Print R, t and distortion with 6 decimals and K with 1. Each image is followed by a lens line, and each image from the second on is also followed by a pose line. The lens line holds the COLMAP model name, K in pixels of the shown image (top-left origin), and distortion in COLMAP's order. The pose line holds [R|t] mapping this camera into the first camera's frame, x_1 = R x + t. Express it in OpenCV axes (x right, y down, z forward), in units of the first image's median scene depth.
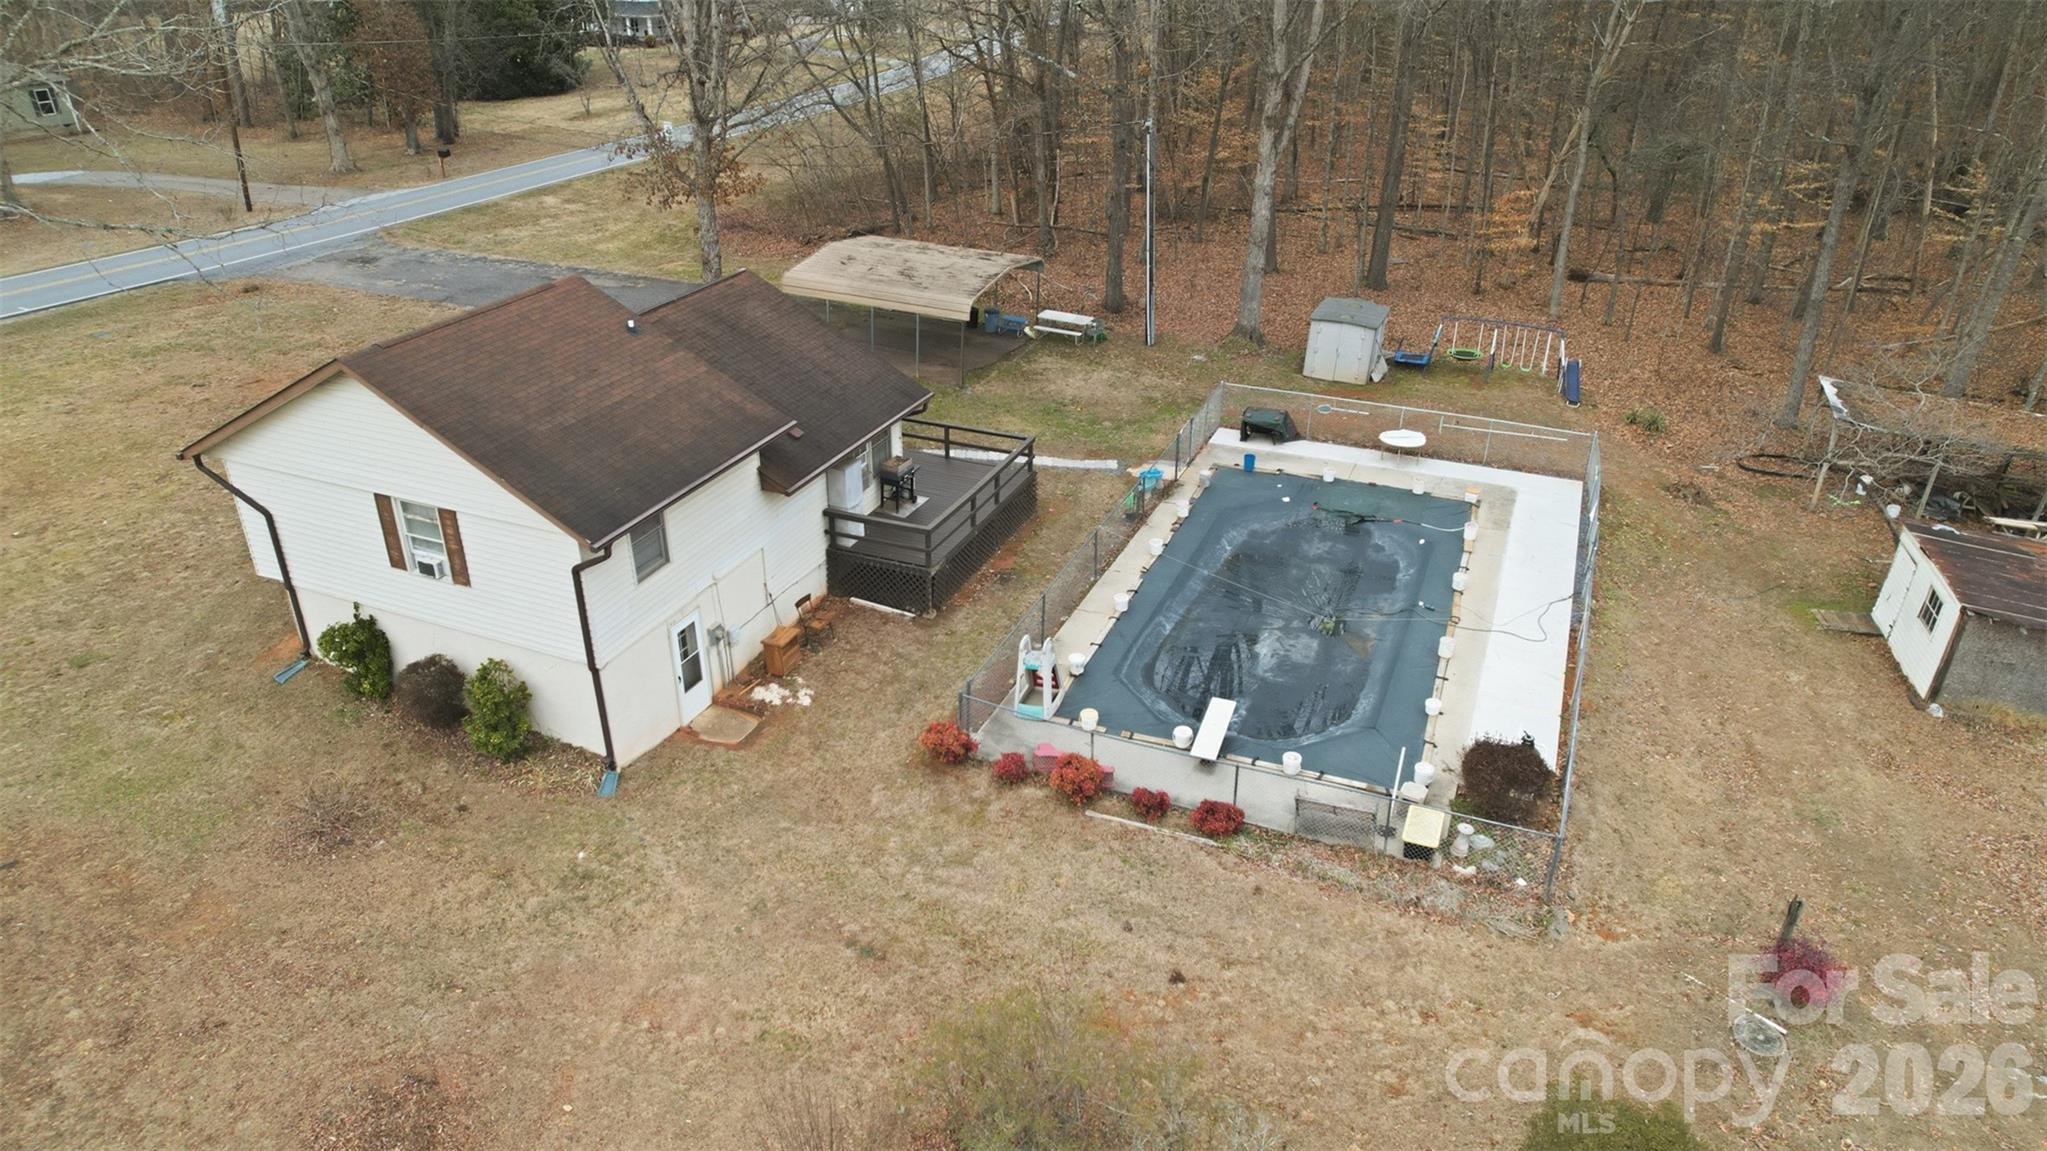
lens RADIAL K [[1307.4, 0, 1019.2], [0, 1307.4, 579.0], [0, 0, 1]] dist [-0.055477, 0.000101]
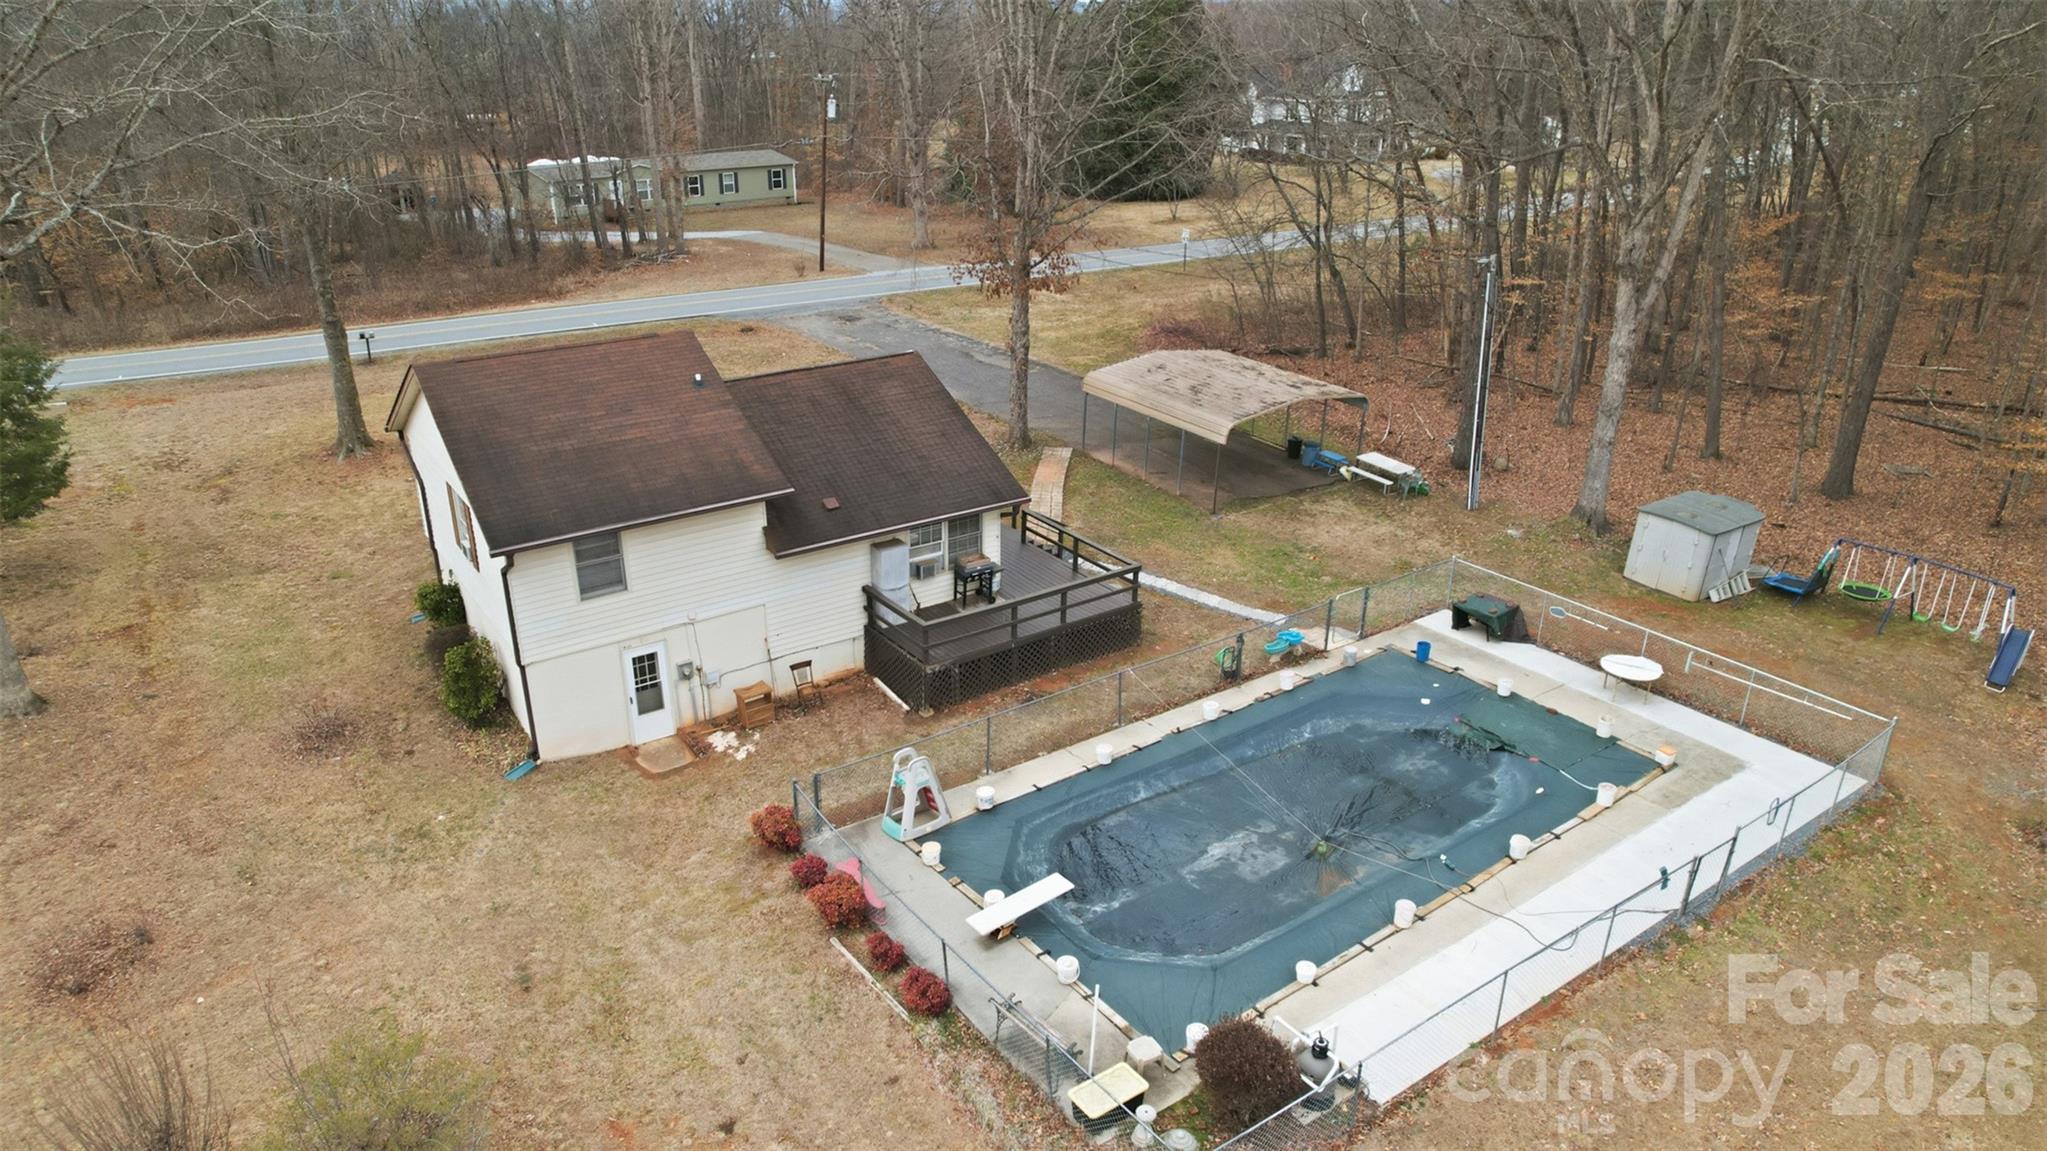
lens RADIAL K [[1307.4, 0, 1017.0], [0, 1307.4, 575.3], [0, 0, 1]] dist [-0.055477, 0.000101]
pose [[0.848436, 0.201786, -0.489326, 0.366176], [-0.244915, 0.969223, -0.024972, -0.053135], [0.469227, 0.141031, 0.871744, 0.139199]]
